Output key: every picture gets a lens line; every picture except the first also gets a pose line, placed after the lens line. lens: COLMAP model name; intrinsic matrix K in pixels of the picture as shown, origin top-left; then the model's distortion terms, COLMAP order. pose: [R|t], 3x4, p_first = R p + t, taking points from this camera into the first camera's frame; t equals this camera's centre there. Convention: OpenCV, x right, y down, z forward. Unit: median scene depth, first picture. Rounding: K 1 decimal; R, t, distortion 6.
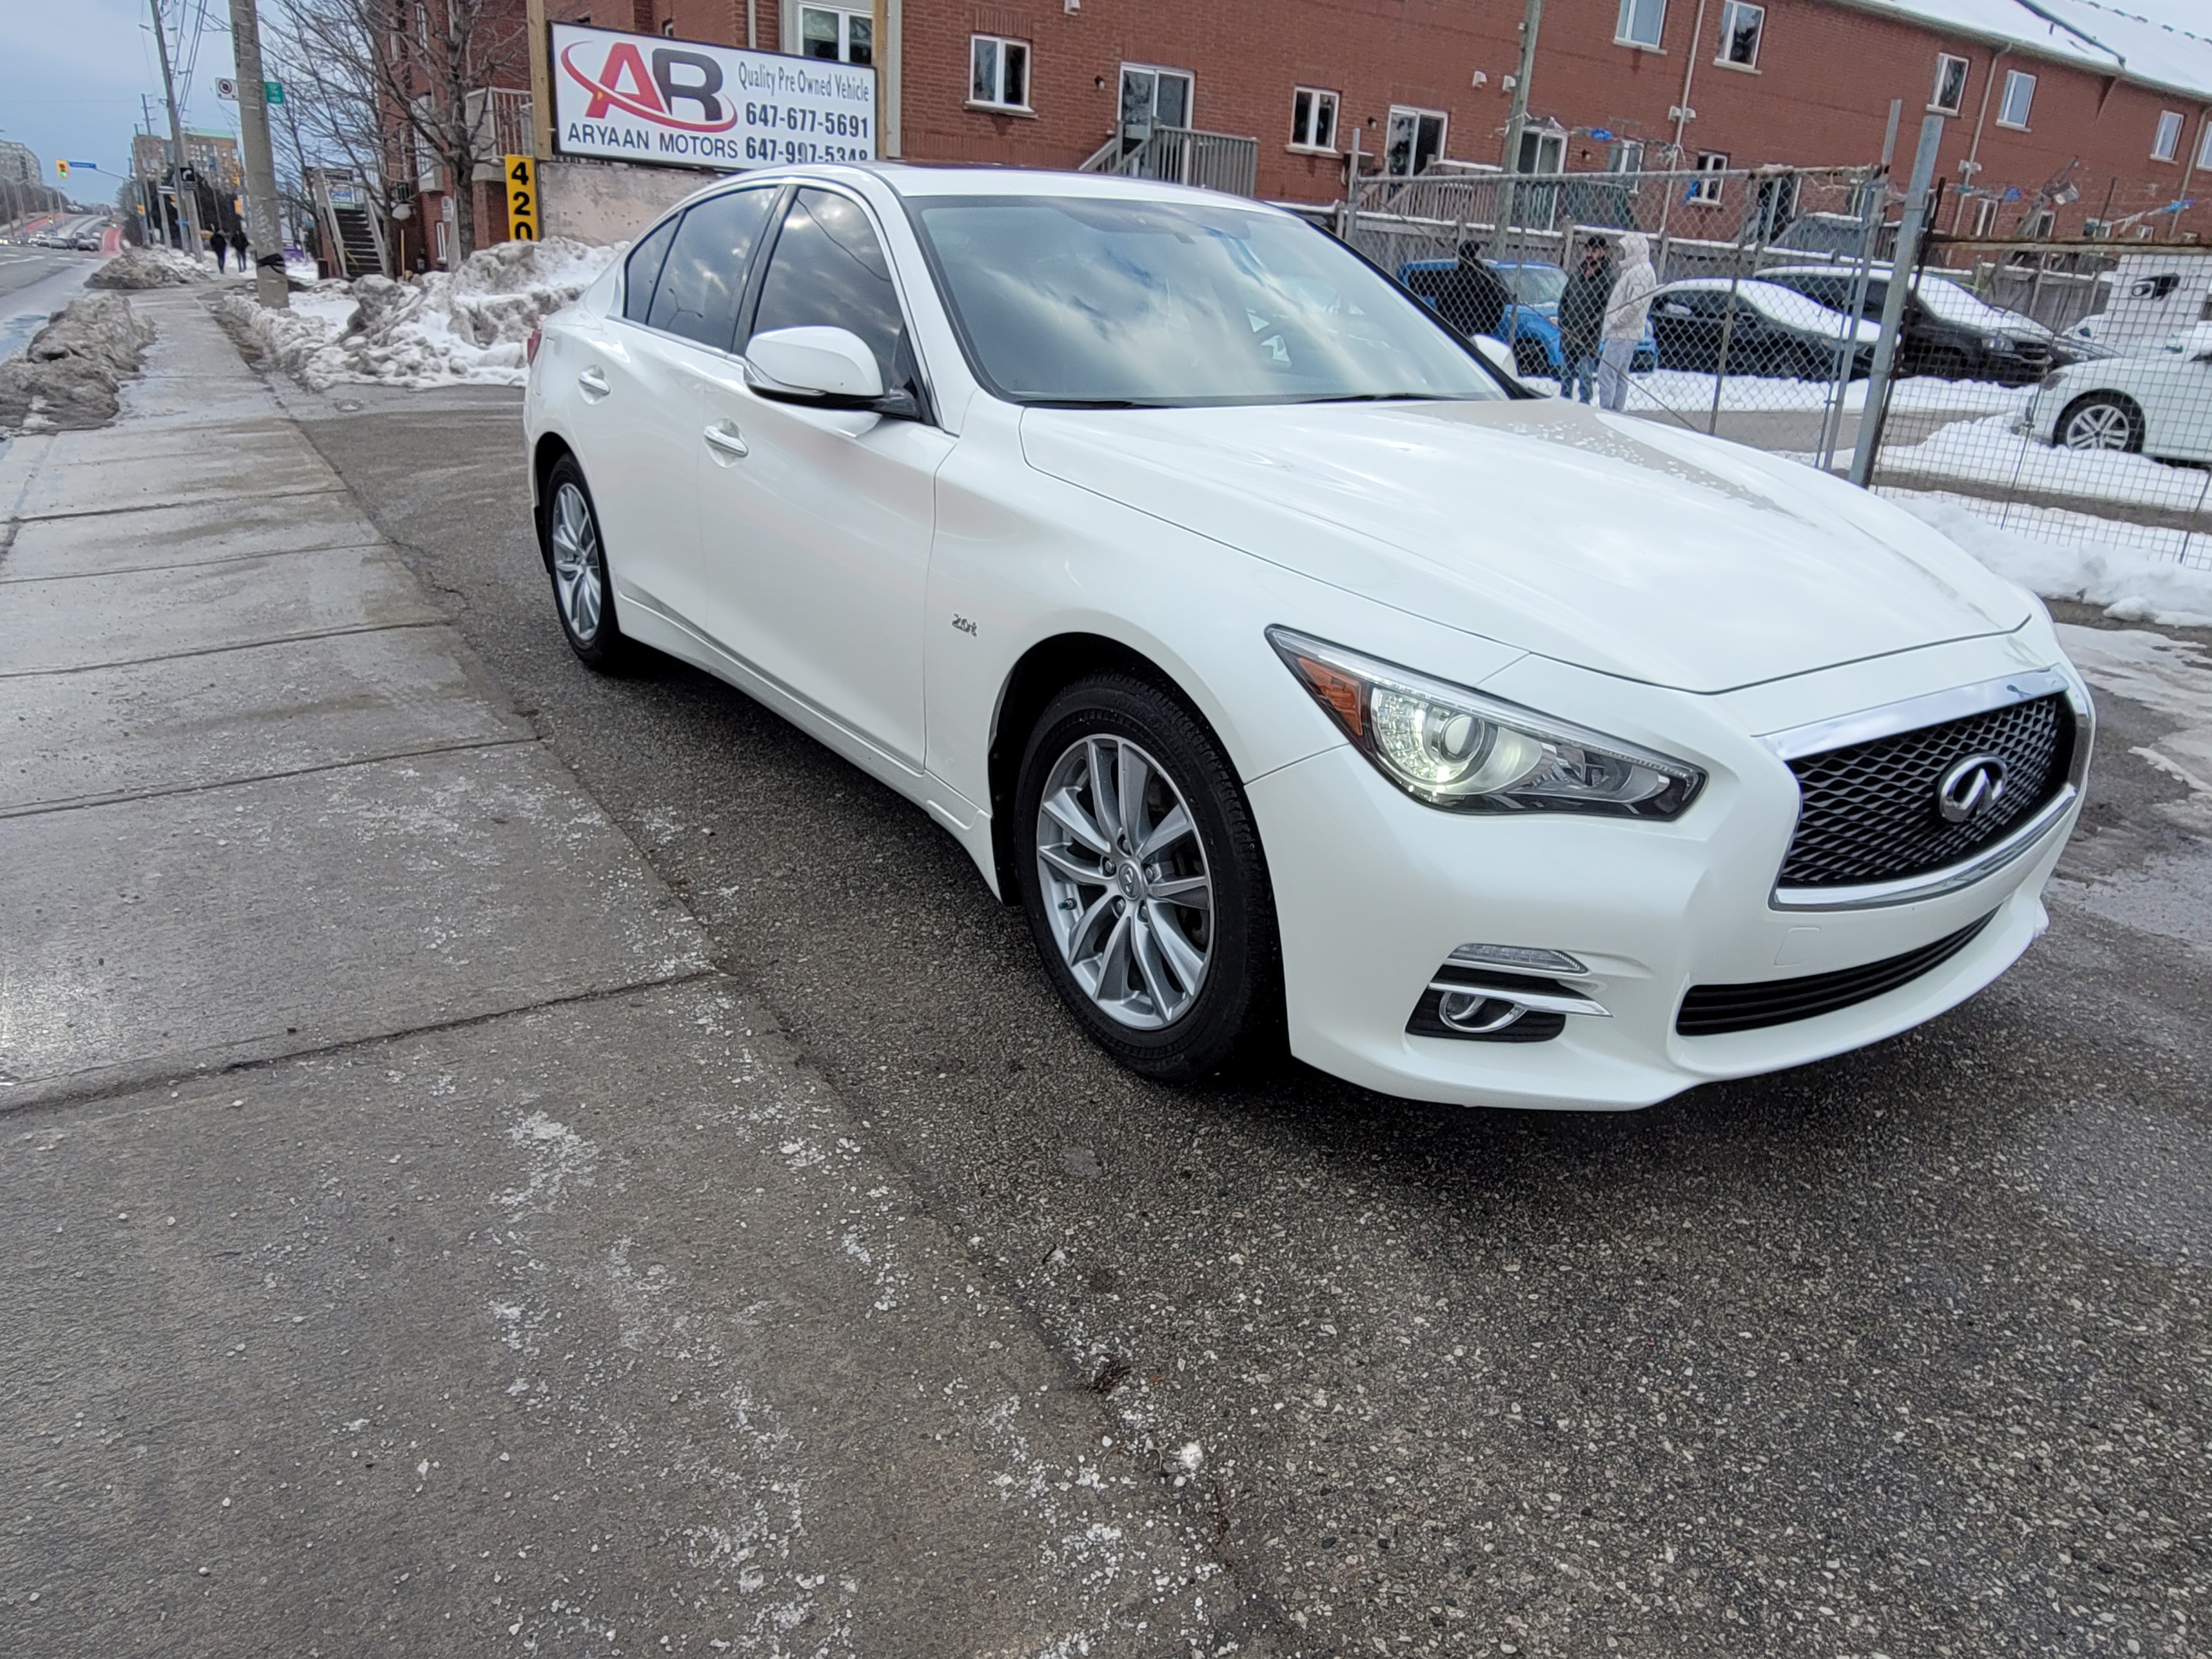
lens RADIAL K [[1475.7, 0, 1106.4], [0, 1475.7, 828.8], [0, 0, 1]] dist [-0.005056, -0.001589]
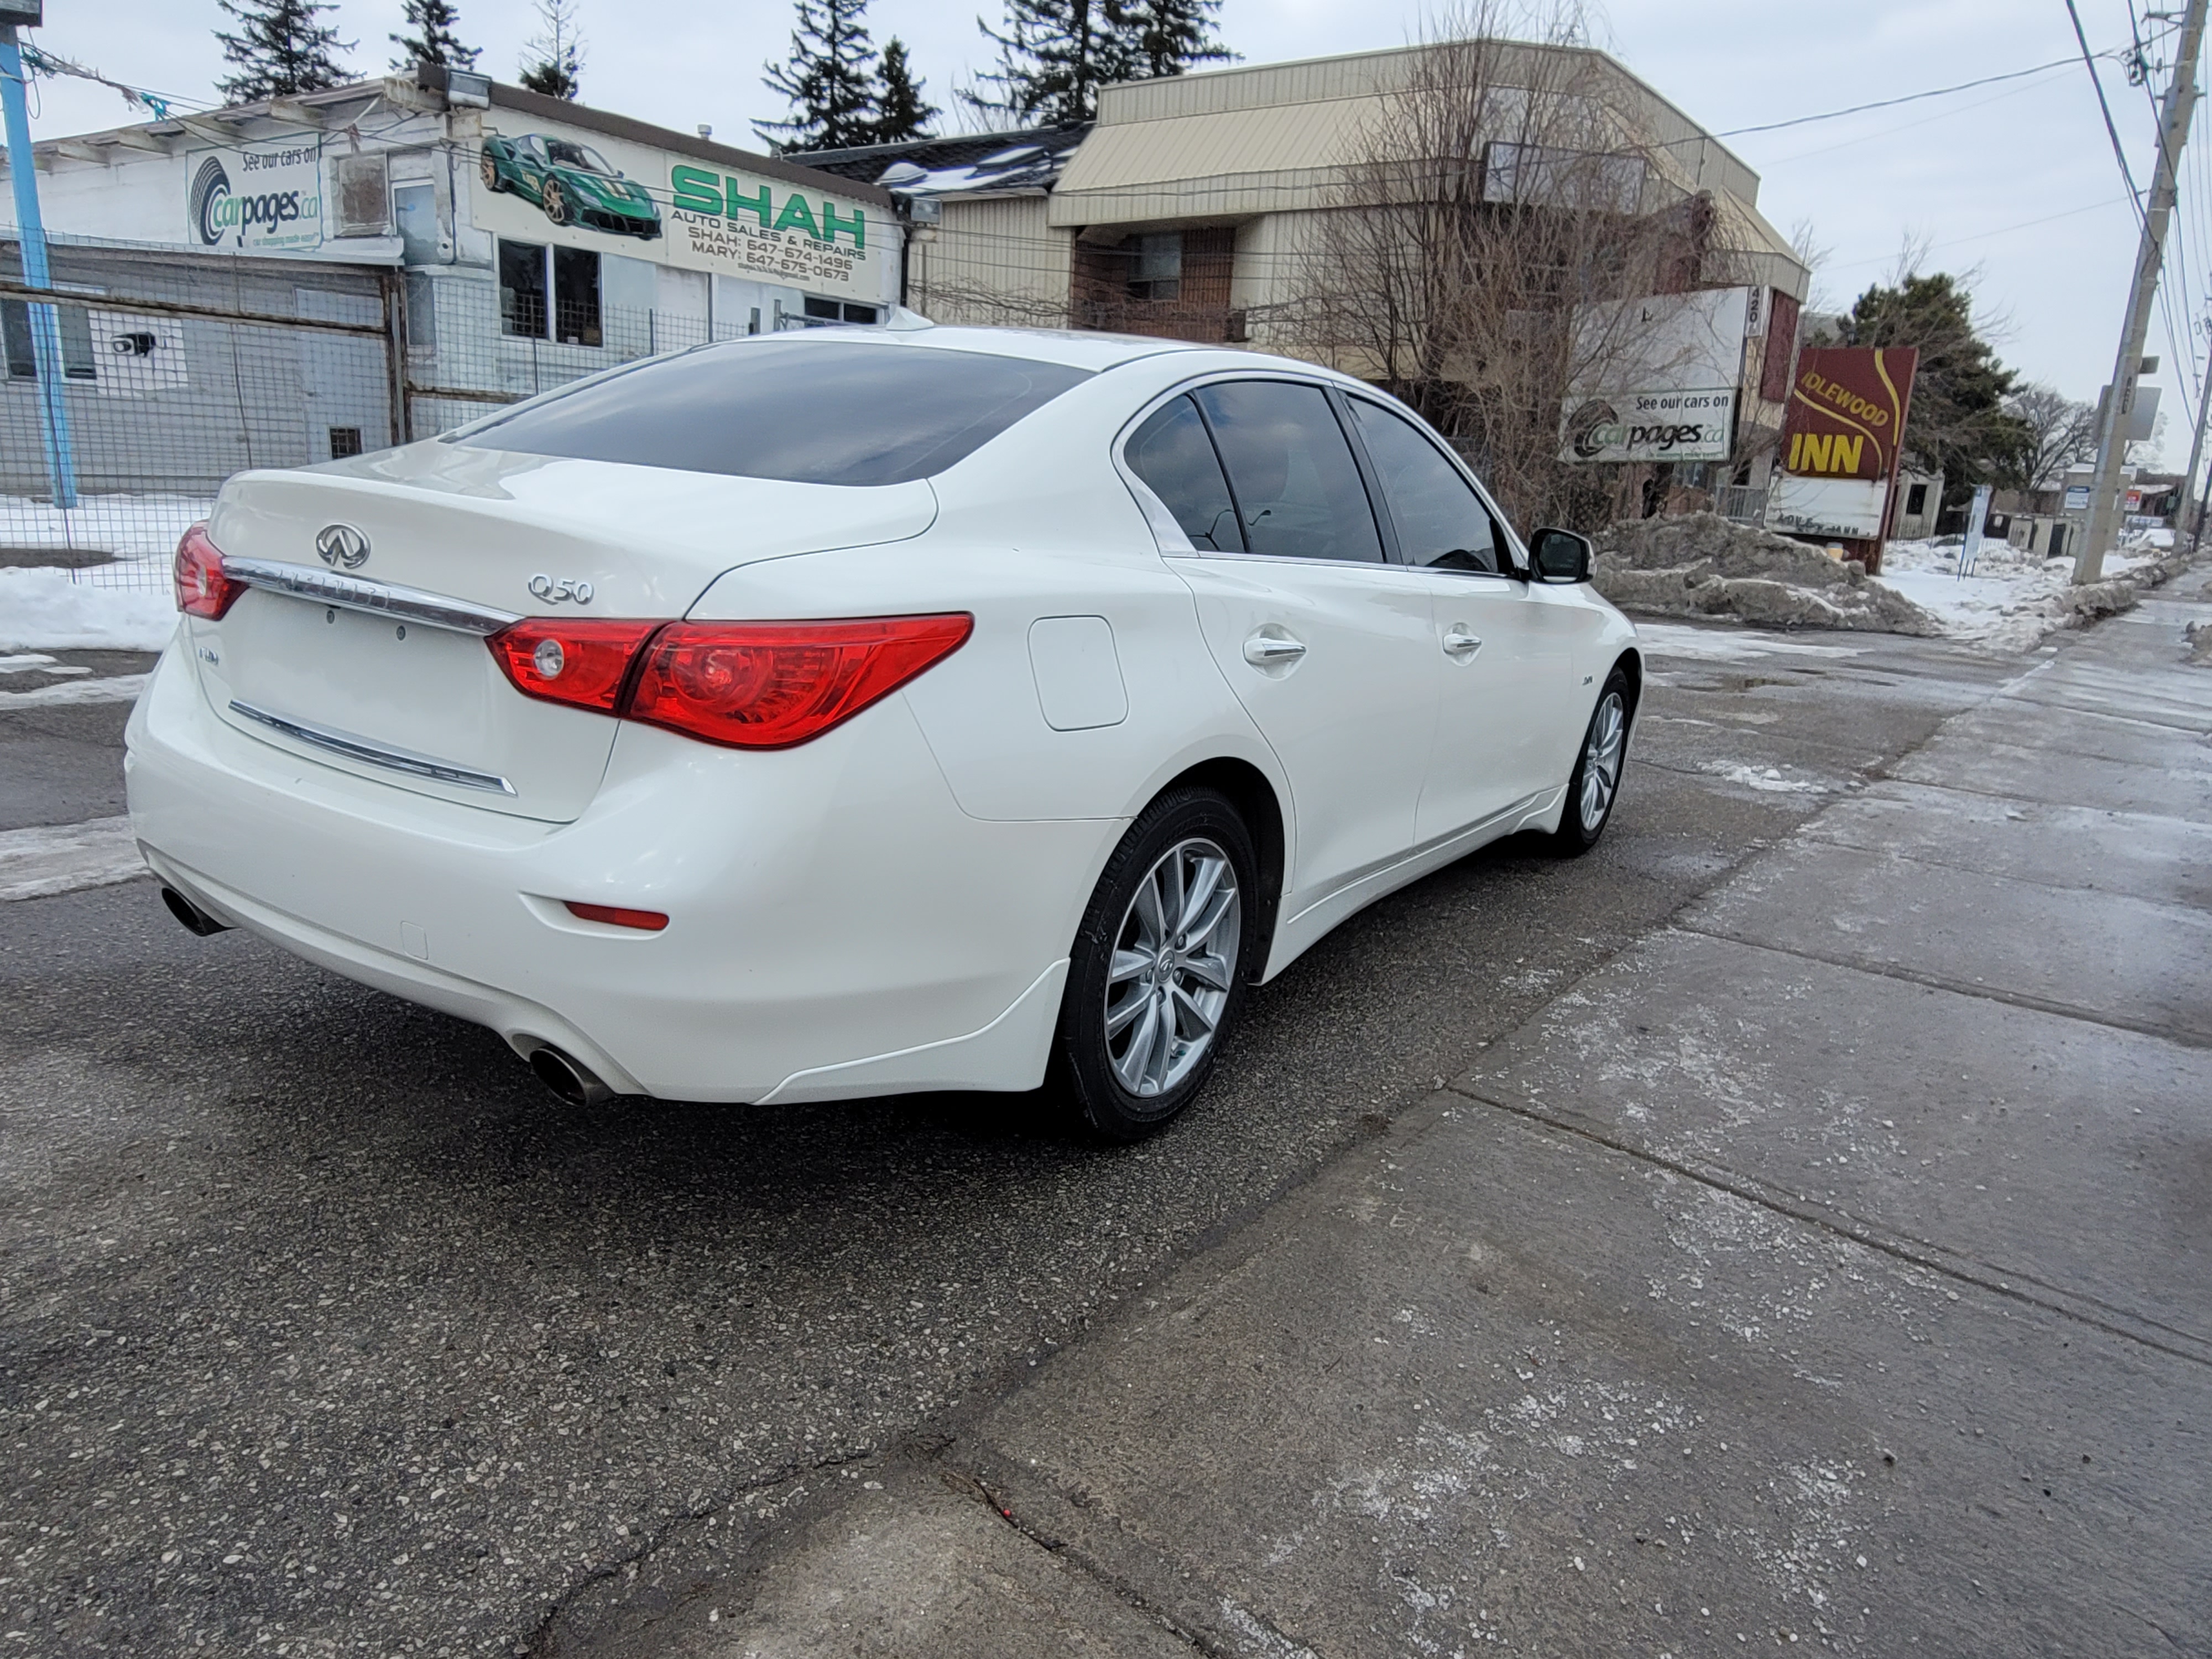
lens RADIAL K [[1475.7, 0, 1103.1], [0, 1475.7, 845.6], [0, 0, 1]] dist [-0.005056, -0.001589]
pose [[-0.373080, -0.307229, 0.875455, -0.235623], [0.243413, 0.878118, 0.411896, -0.131923], [-0.895300, 0.366767, -0.252824, 0.322351]]
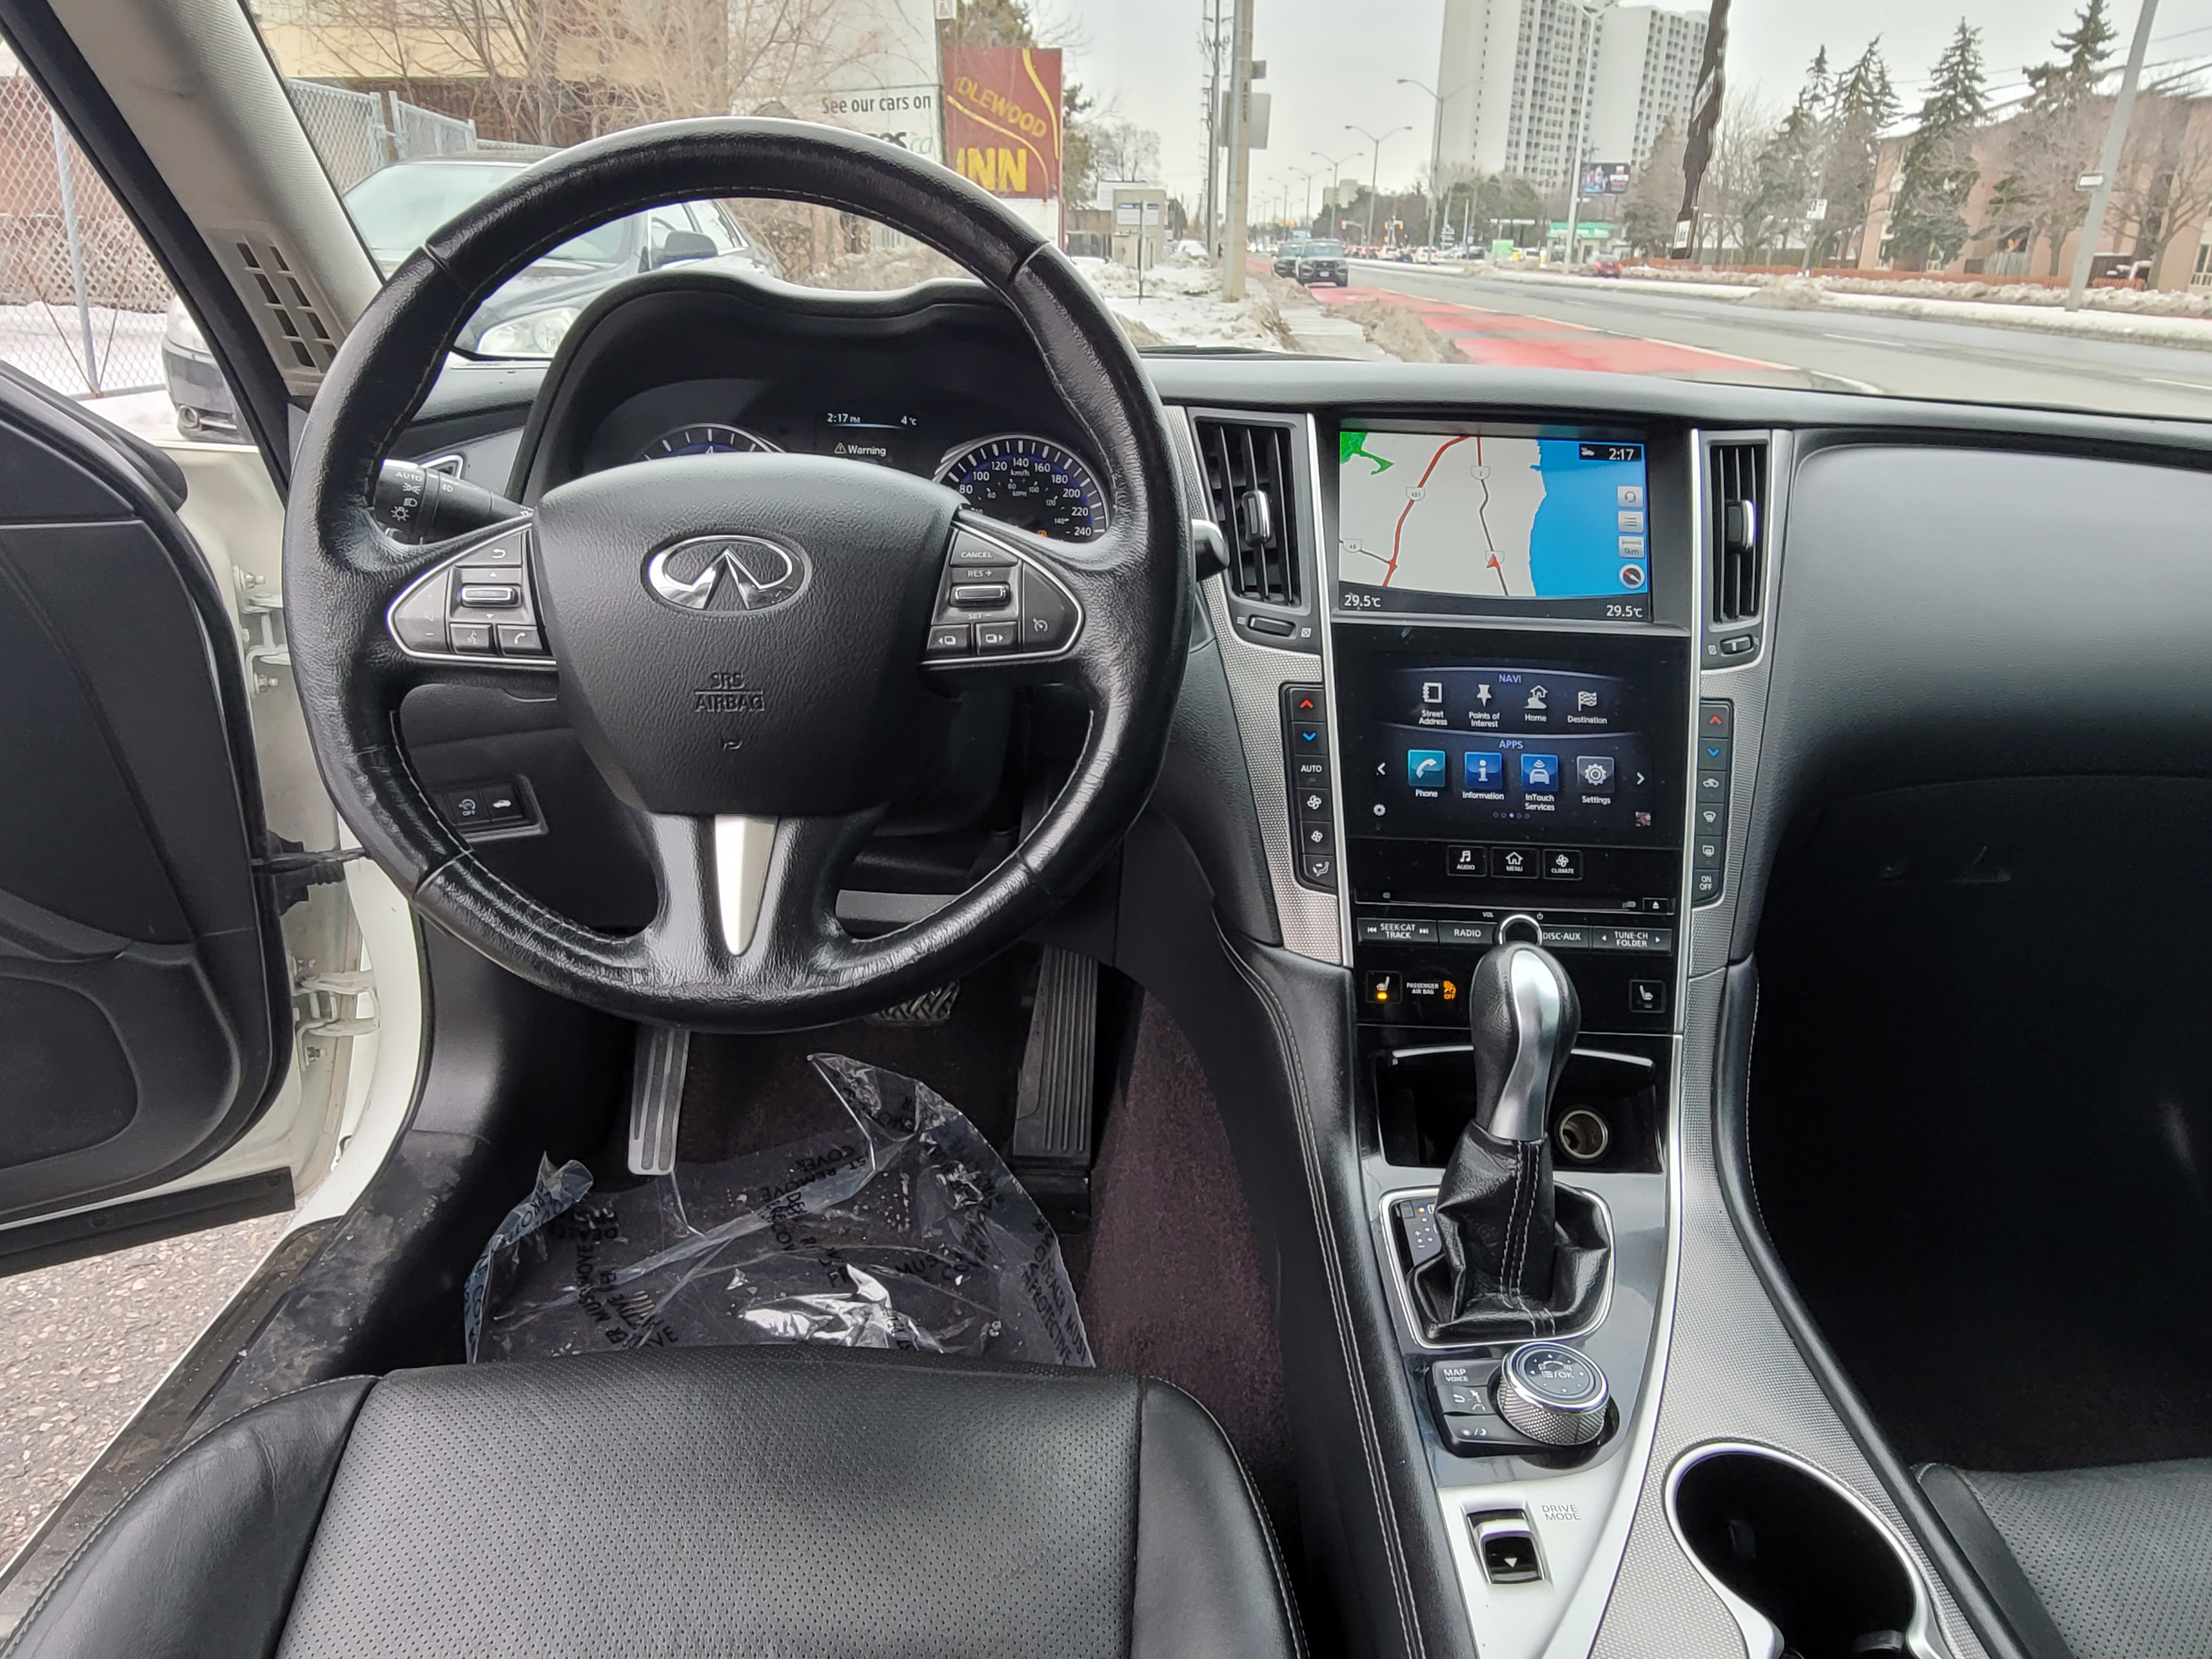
lens RADIAL K [[1475.7, 0, 1098.8], [0, 1475.7, 829.3], [0, 0, 1]] dist [-0.005056, -0.001589]
pose [[-0.820440, -0.278316, 0.499418, 0.000633], [0.132667, 0.757000, 0.639806, -0.083522], [-0.556128, 0.591178, -0.584149, 0.245360]]
